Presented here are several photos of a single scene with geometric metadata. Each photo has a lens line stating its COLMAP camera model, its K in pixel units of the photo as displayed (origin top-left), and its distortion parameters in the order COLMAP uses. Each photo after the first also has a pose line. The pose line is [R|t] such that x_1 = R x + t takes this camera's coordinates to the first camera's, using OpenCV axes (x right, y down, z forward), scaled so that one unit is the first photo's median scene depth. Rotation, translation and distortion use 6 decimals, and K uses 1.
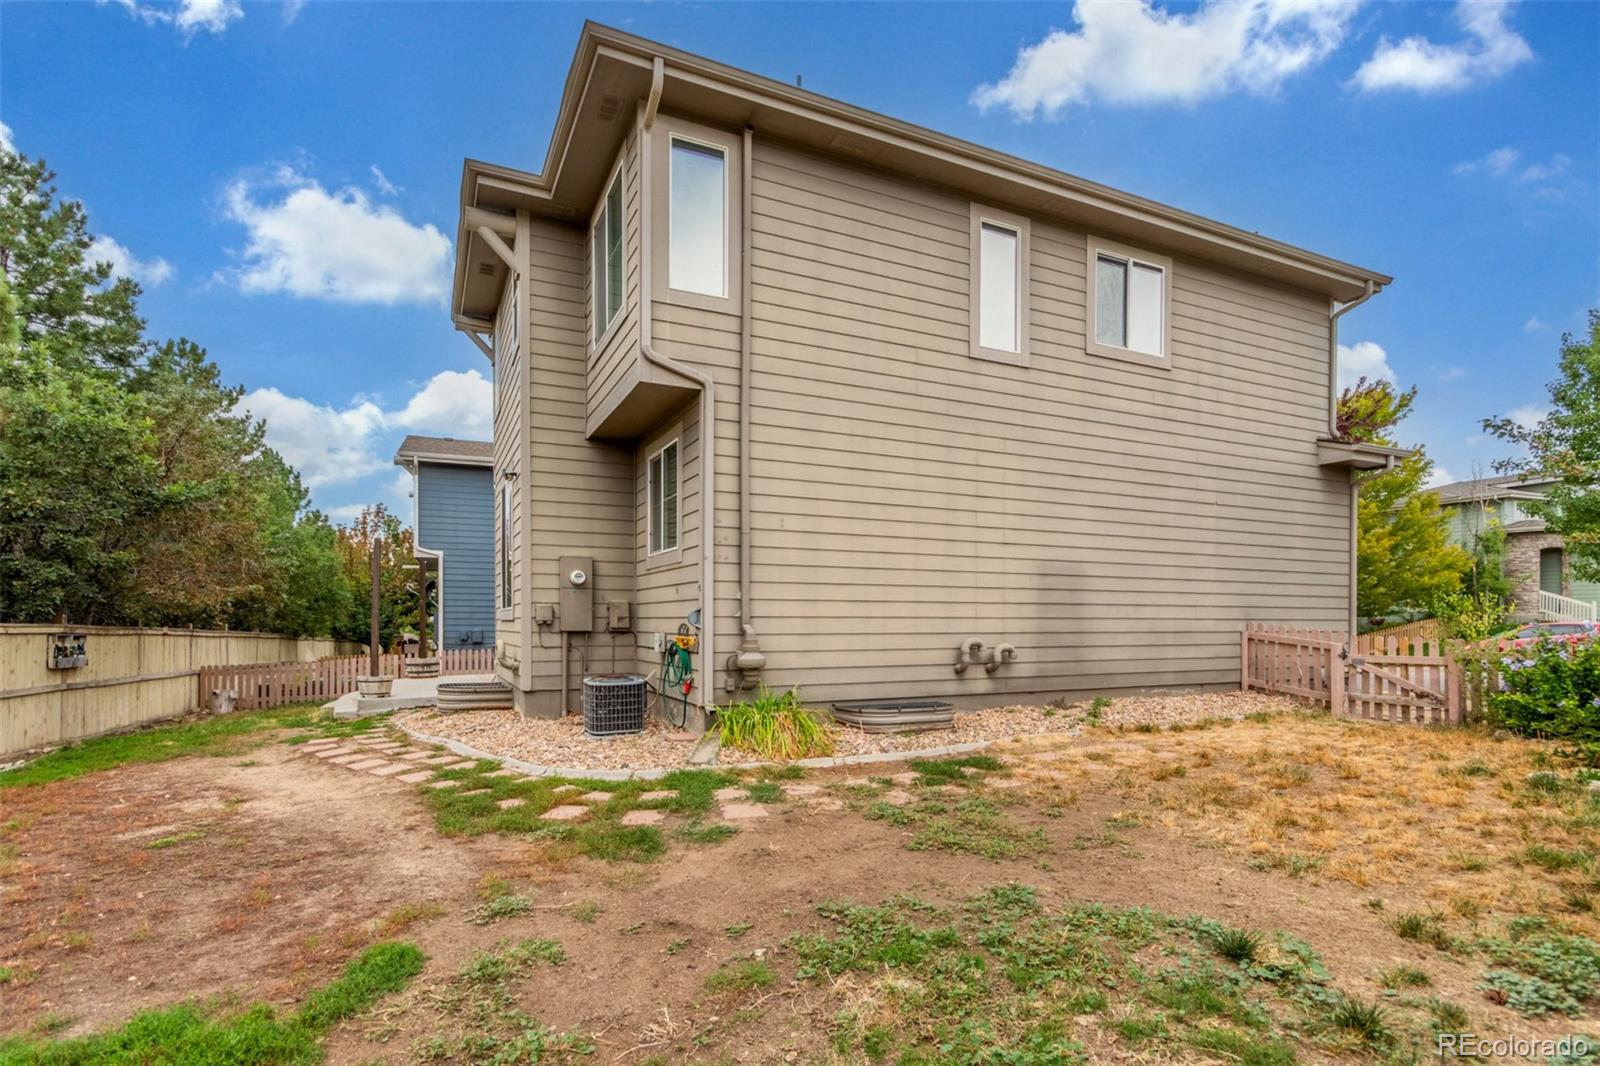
lens RADIAL K [[821.8, 0, 824.5], [0, 821.8, 618.7], [0, 0, 1]] dist [0.003015, 0.001459]
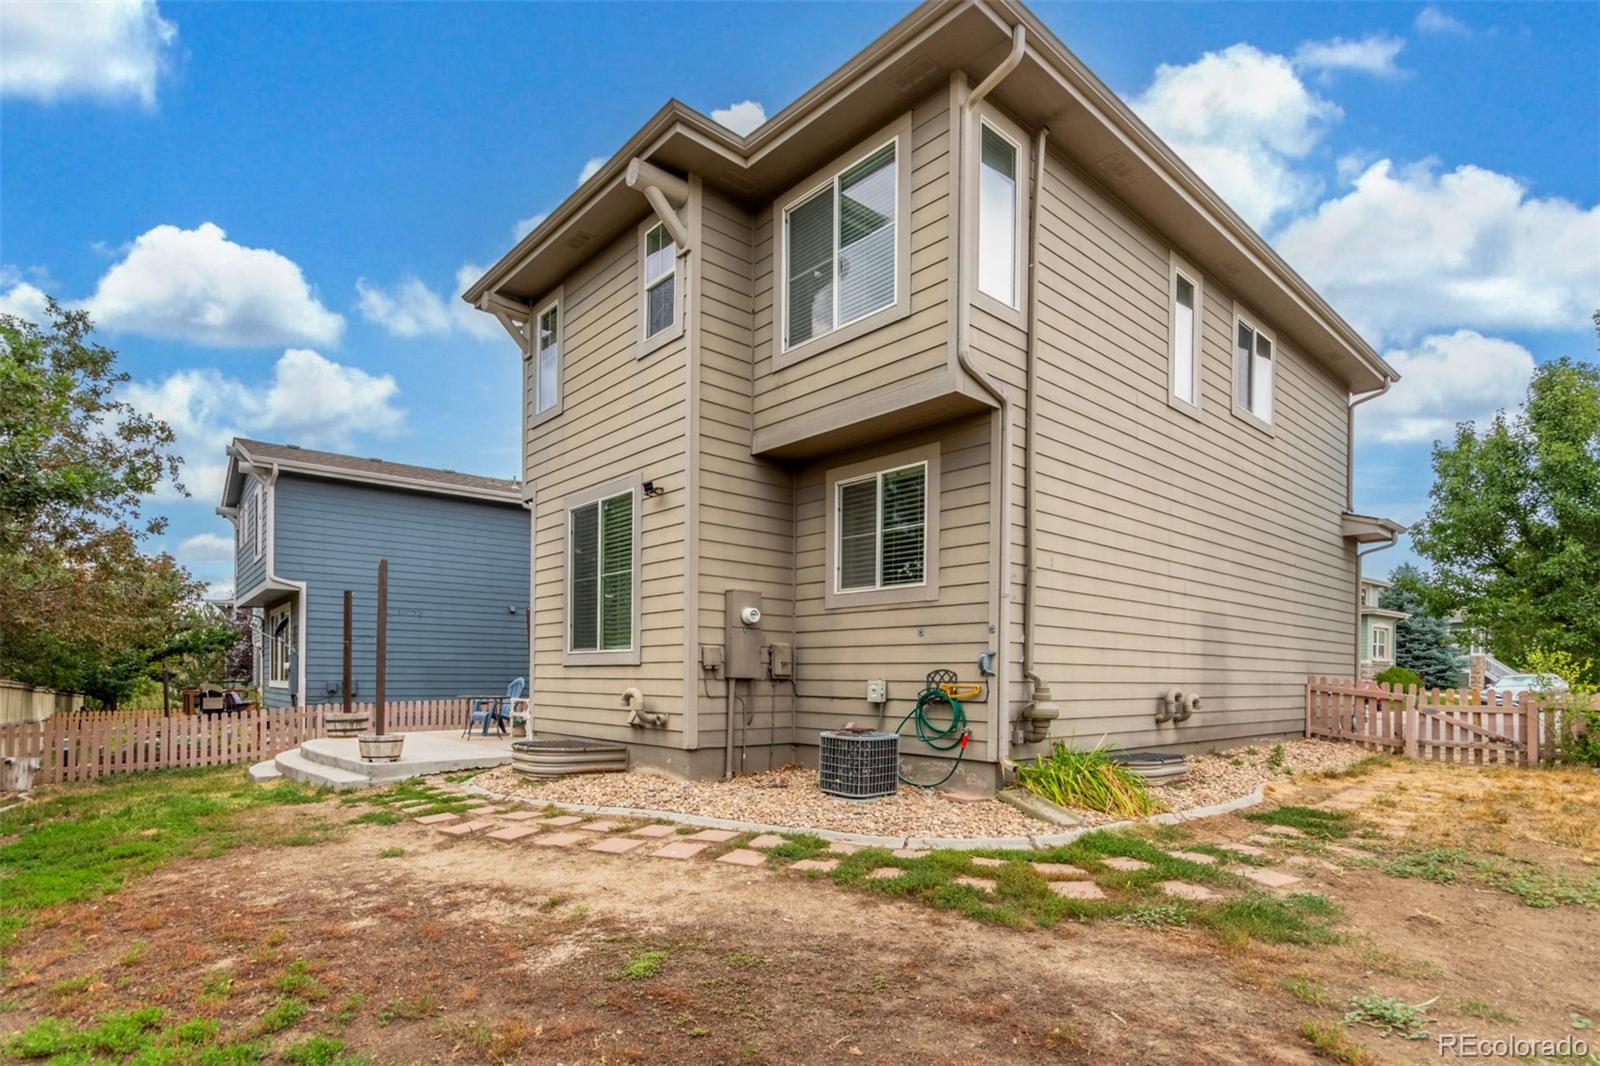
lens RADIAL K [[821.8, 0, 816.0], [0, 821.8, 668.1], [0, 0, 1]] dist [0.003015, 0.001459]
pose [[0.958233, 0.011697, 0.285750, -0.506341], [-0.009743, 0.999918, -0.008261, 0.011742], [-0.285824, 0.005131, 0.958268, 0.170006]]
